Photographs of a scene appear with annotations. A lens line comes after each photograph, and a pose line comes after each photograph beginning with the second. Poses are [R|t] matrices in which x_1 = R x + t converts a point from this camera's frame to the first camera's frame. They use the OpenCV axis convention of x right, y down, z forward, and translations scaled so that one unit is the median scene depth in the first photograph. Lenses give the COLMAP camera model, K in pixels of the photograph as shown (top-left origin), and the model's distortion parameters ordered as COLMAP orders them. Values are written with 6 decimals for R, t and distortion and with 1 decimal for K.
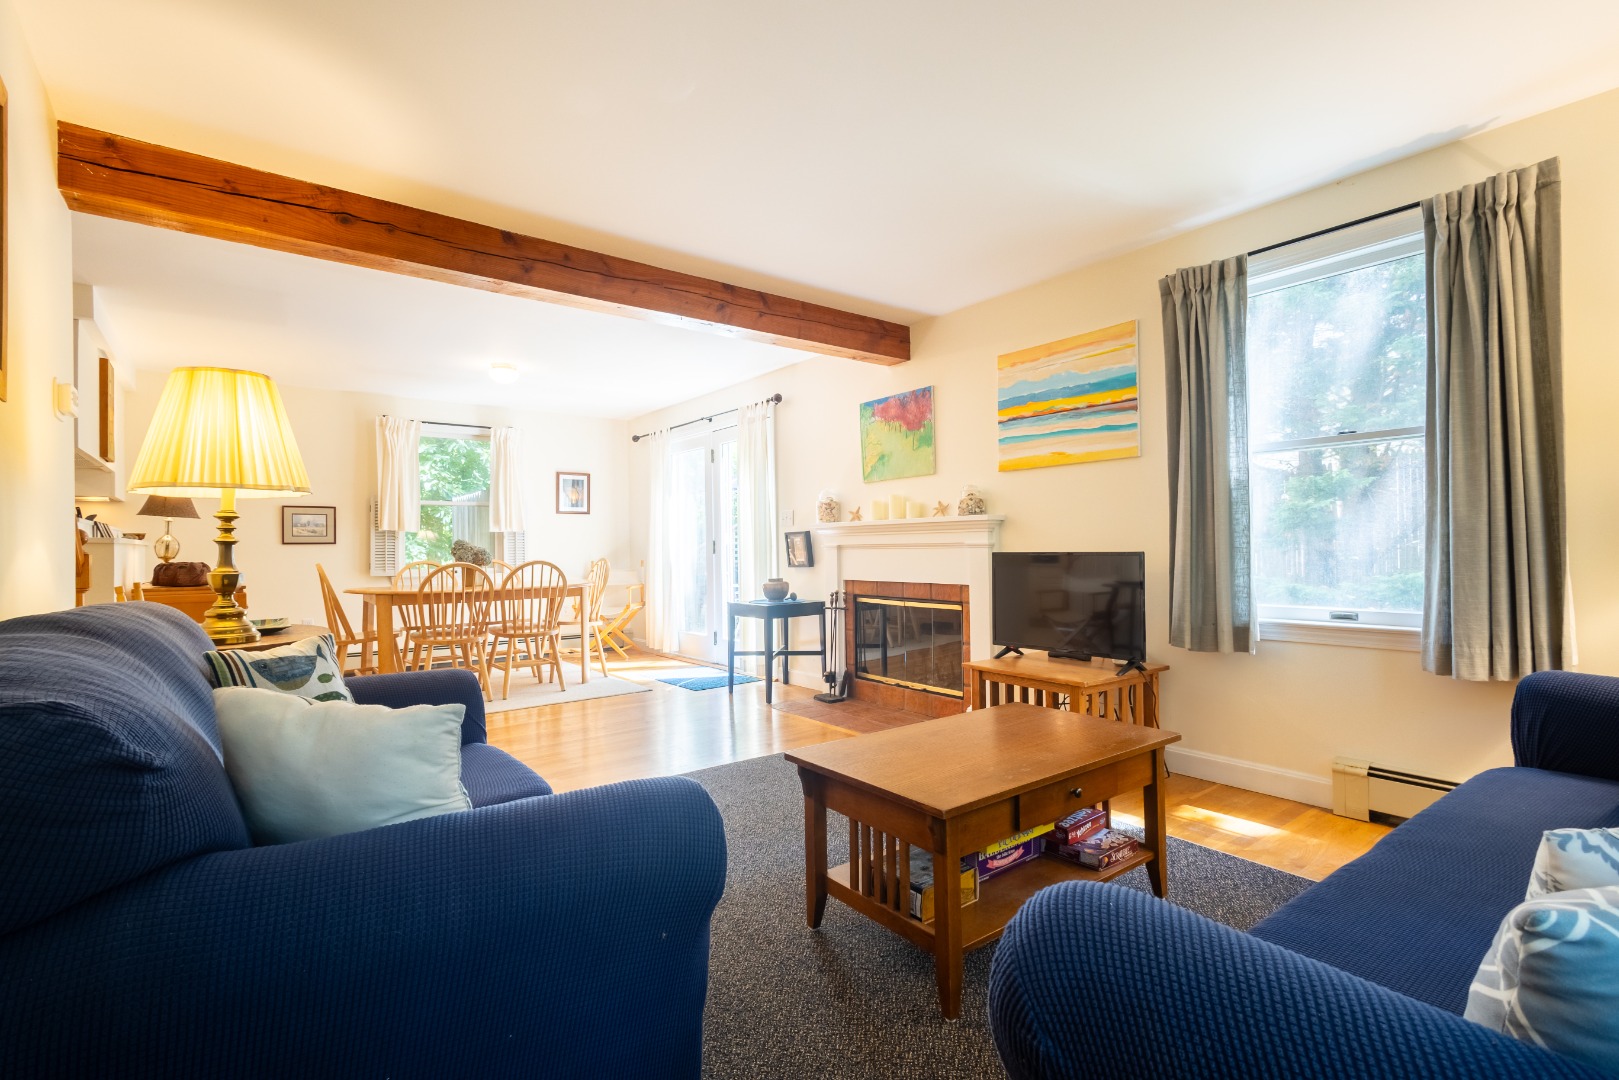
lens RADIAL K [[754.2, 0, 822.0], [0, 754.2, 540.4], [0, 0, 1]] dist [0.012494, -0.001614]
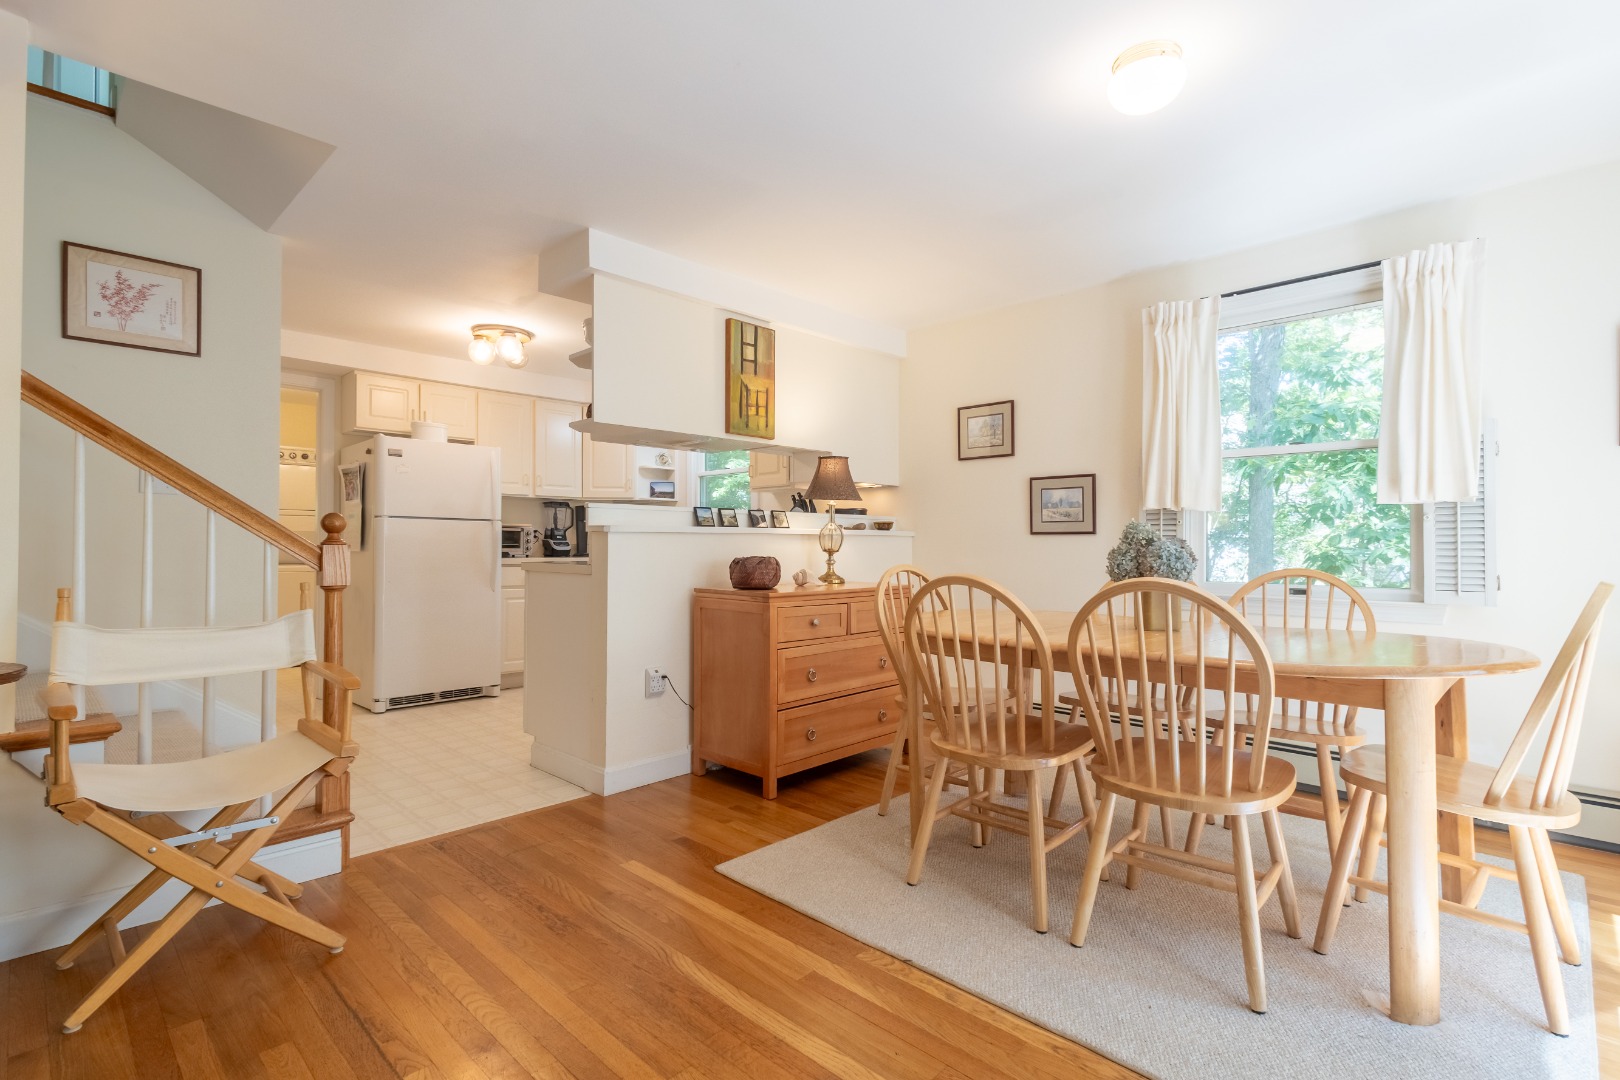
lens RADIAL K [[754.6, 0, 816.1], [0, 754.6, 542.9], [0, 0, 1]] dist [0.012494, -0.001614]
pose [[0.133172, 0.004887, -0.991081, -0.072667], [0.003451, 0.999979, 0.005395, 0.010334], [0.991087, -0.004138, 0.133152, 0.874418]]
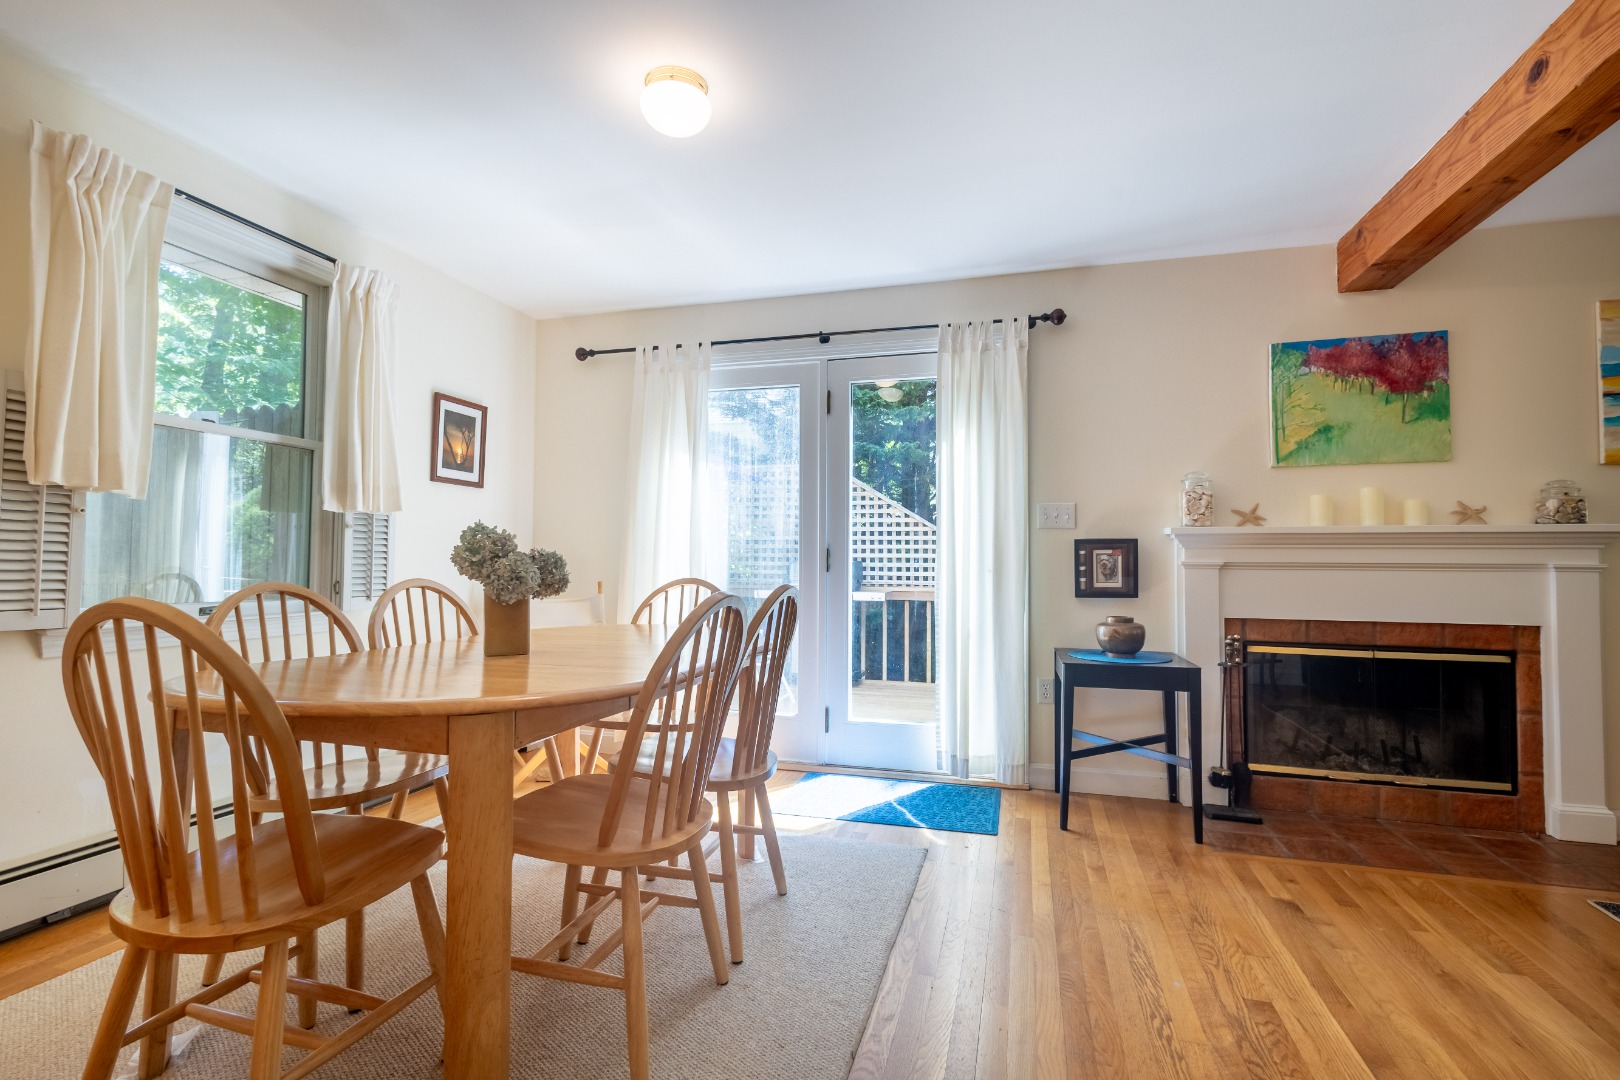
lens RADIAL K [[754.6, 0, 820.4], [0, 754.6, 543.1], [0, 0, 1]] dist [0.012494, -0.001614]
pose [[0.811146, 0.033410, 0.583888, -0.646170], [-0.023462, 0.999422, -0.024593, 0.013794], [-0.584373, 0.006250, 0.811461, 0.716155]]
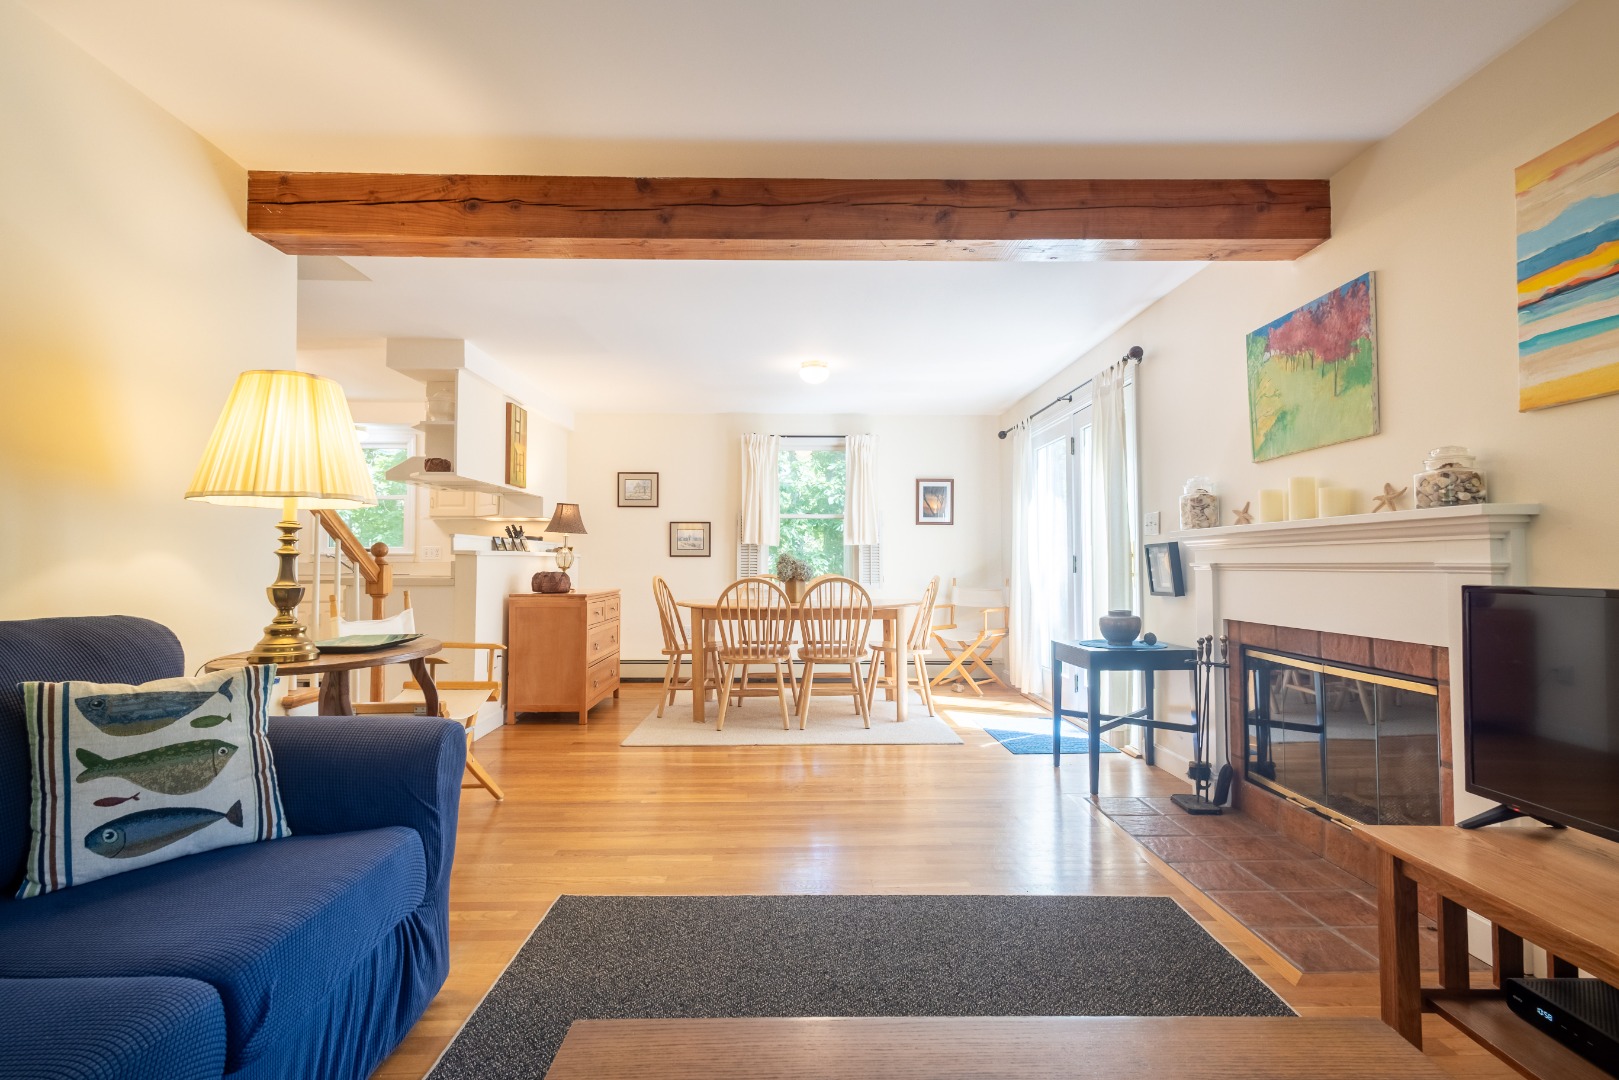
lens RADIAL K [[754.2, 0, 803.4], [0, 754.2, 541.1], [0, 0, 1]] dist [0.012494, -0.001614]
pose [[0.792957, -0.006171, -0.609247, 0.142067], [-0.004658, 0.999858, -0.016190, -0.000892], [0.609260, 0.015676, 0.792816, 0.297063]]
